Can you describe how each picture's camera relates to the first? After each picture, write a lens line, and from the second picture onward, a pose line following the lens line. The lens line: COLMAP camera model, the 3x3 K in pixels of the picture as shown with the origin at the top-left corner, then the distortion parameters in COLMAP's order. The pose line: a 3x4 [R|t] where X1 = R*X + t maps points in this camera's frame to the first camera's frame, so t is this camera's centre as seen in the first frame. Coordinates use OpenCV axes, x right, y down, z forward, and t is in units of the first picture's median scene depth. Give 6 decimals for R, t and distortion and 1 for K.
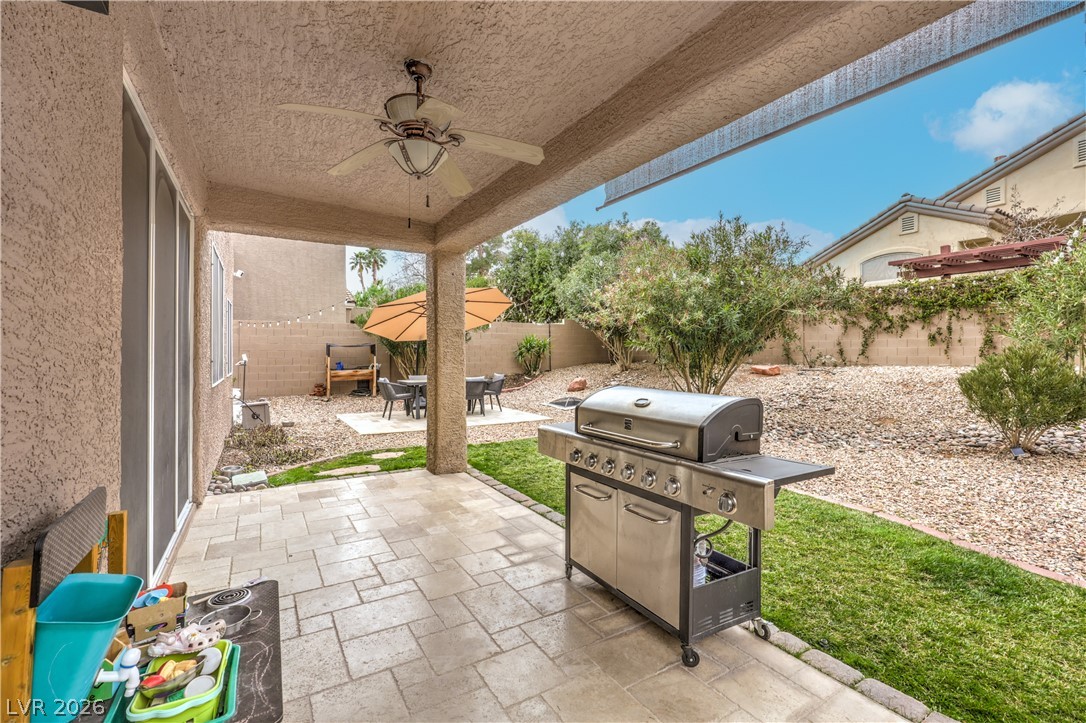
lens RADIAL K [[455.1, 0, 543.0], [0, 455.1, 361.5], [0, 0, 1]] dist [-0.000229, -0.000023]
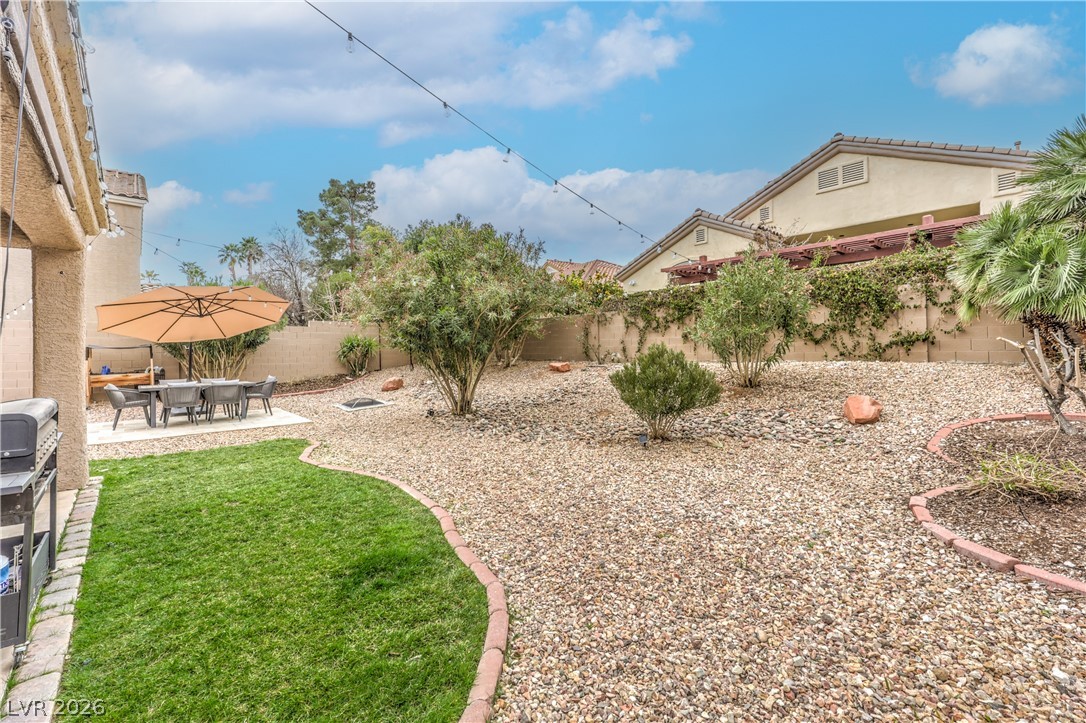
lens RADIAL K [[445.0, 0, 537.7], [0, 445.0, 354.1], [0, 0, 1]] dist [-0.000108, 0.000064]
pose [[0.983557, -0.011576, 0.180226, 0.258648], [0.013192, 0.999883, -0.007767, -0.004274], [-0.180115, 0.010017, 0.983595, -0.022110]]
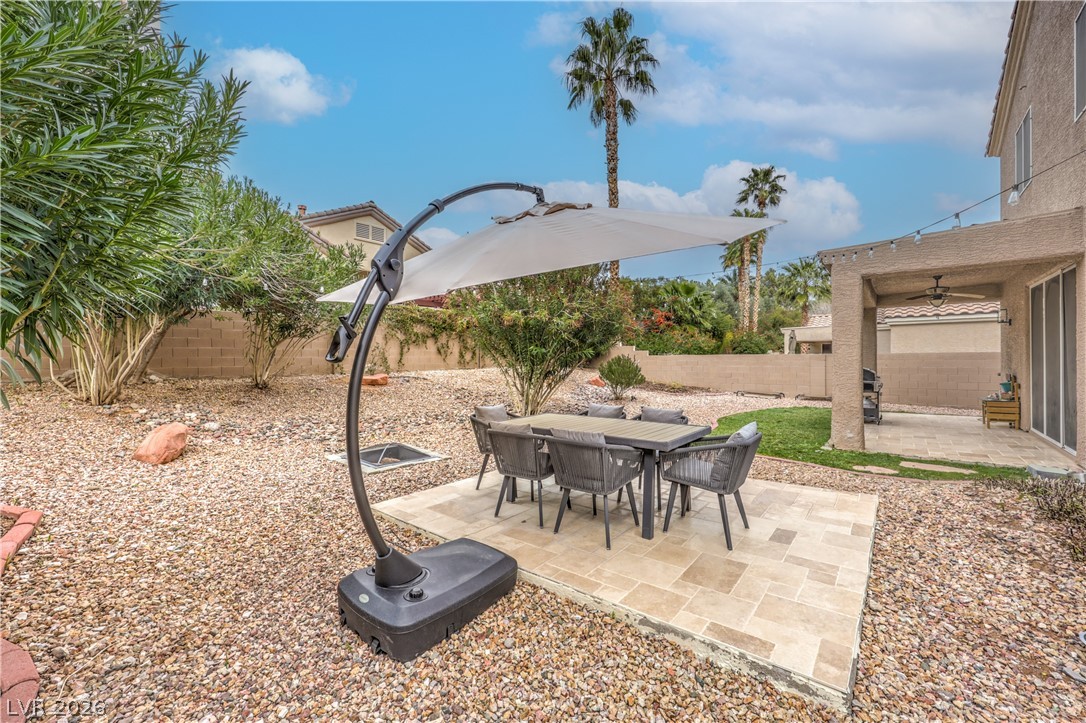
lens RADIAL K [[445.0, 0, 537.7], [0, 445.0, 354.1], [0, 0, 1]] dist [-0.000108, 0.000064]
pose [[-0.279827, 0.006692, 0.960027, -0.518016], [0.004598, 0.999974, -0.005630, -0.027320], [-0.960039, 0.002839, -0.279851, 0.959864]]
